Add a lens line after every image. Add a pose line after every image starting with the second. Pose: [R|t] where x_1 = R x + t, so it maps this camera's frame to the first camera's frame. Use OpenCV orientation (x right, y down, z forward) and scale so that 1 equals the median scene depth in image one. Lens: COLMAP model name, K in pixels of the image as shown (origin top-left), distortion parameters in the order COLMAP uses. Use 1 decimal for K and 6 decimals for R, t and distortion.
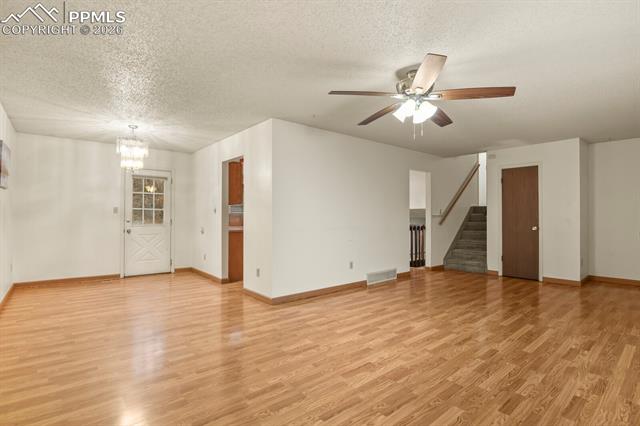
lens RADIAL K [[313.7, 0, 320.2], [0, 313.7, 214.2], [0, 0, 1]] dist [-0.018588, -0.001518]
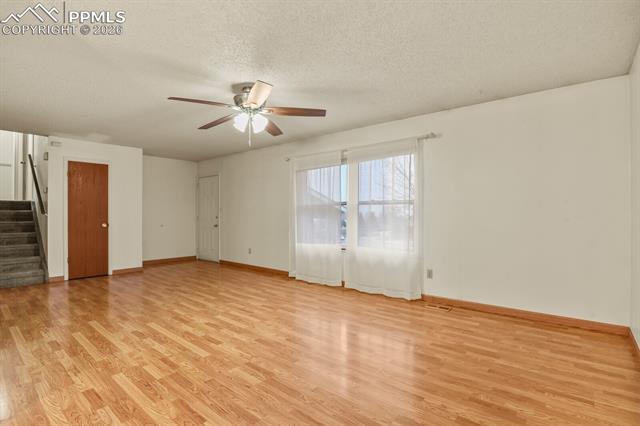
lens RADIAL K [[313.7, 0, 318.1], [0, 313.7, 212.7], [0, 0, 1]] dist [-0.018588, -0.001518]
pose [[-0.157914, 0.001981, 0.987451, -0.731015], [-0.003553, 0.999990, -0.002574, 0.007030], [-0.987446, -0.003915, -0.157905, 0.781483]]
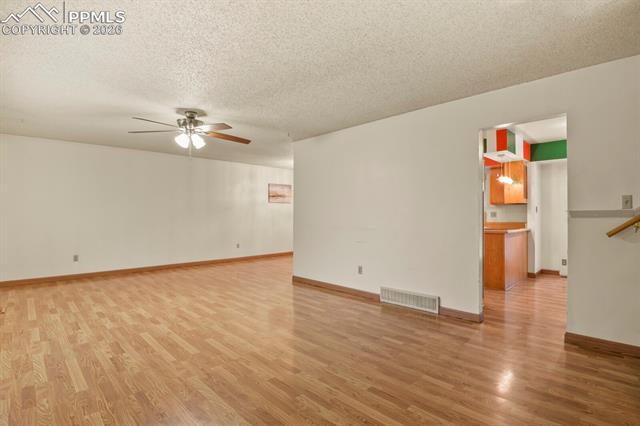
lens RADIAL K [[313.7, 0, 321.9], [0, 313.7, 213.9], [0, 0, 1]] dist [-0.018588, -0.001518]
pose [[0.075513, -0.007065, -0.997120, 1.469533], [0.007881, 0.999948, -0.006488, 0.013783], [0.997114, -0.007368, 0.075565, 1.243000]]
